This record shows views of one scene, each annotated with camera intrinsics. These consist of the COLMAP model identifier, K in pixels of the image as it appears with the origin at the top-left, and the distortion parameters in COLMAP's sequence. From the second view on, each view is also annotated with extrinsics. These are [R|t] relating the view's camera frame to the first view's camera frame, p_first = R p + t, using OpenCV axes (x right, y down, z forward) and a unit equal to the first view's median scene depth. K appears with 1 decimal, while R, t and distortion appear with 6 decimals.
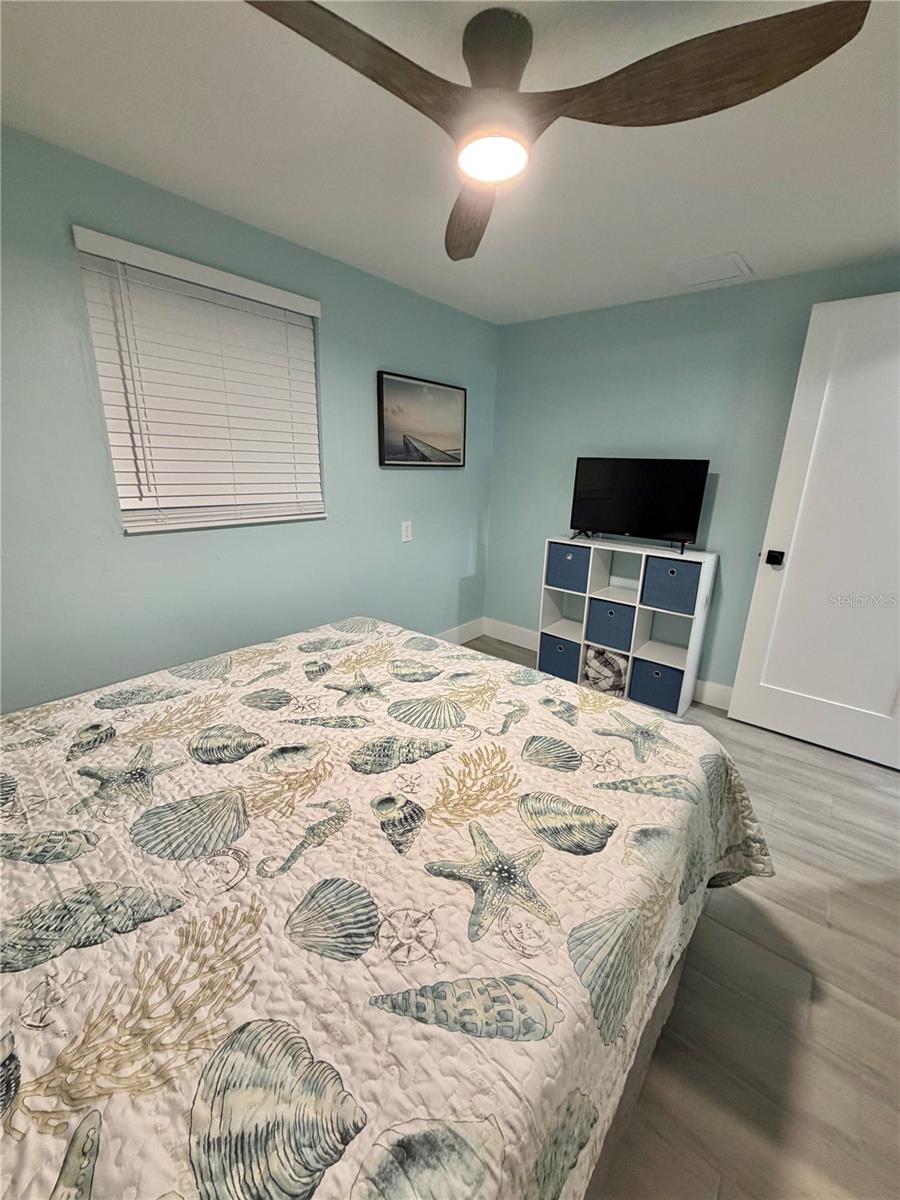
lens RADIAL K [[477.3, 0, 450.0], [0, 477.3, 600.0], [0, 0, 1]] dist [-0.000351, -0.000021]
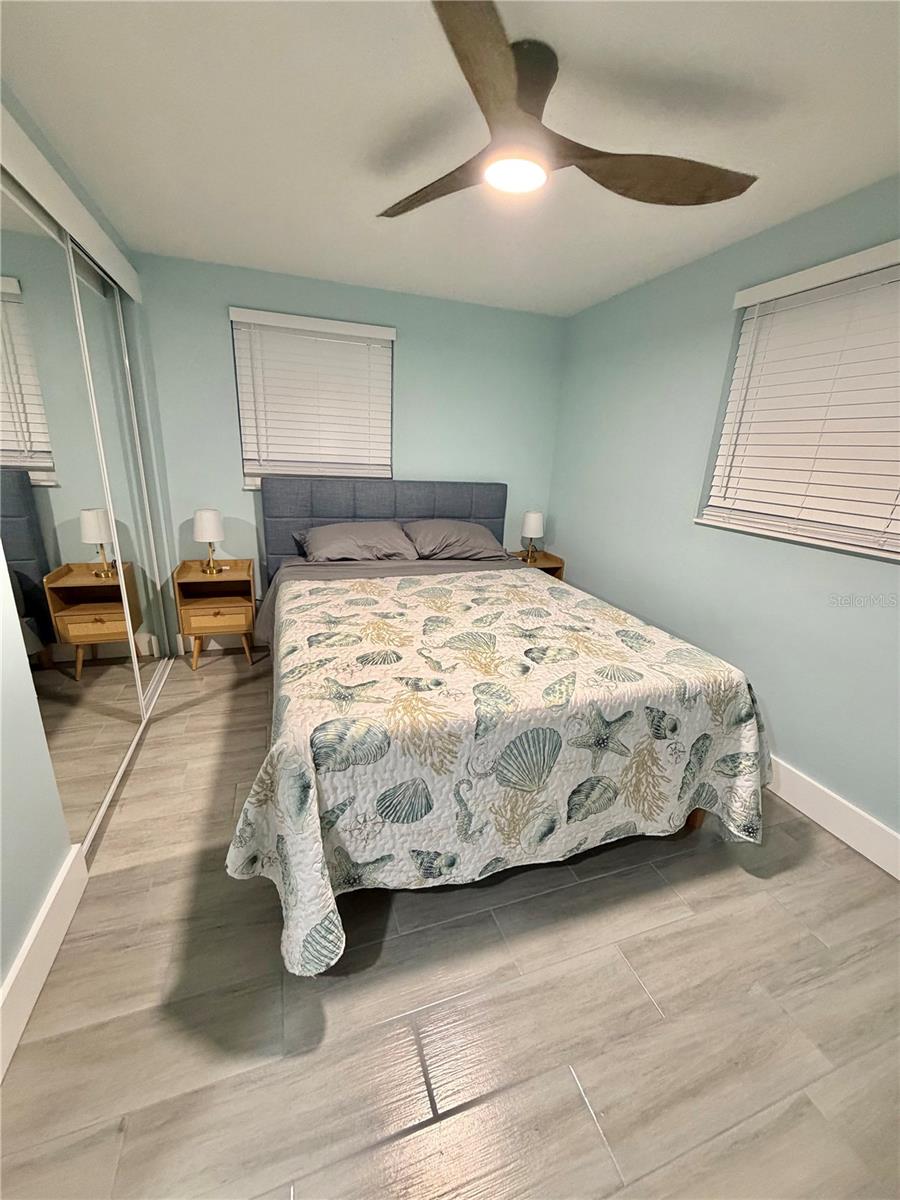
lens RADIAL K [[477.3, 0, 450.0], [0, 477.3, 600.0], [0, 0, 1]] dist [-0.000351, -0.000021]
pose [[-0.517688, 0.207367, -0.830059, 1.000873], [-0.294352, 0.867790, 0.400373, -0.352785], [0.803341, 0.451597, -0.388205, 1.346872]]
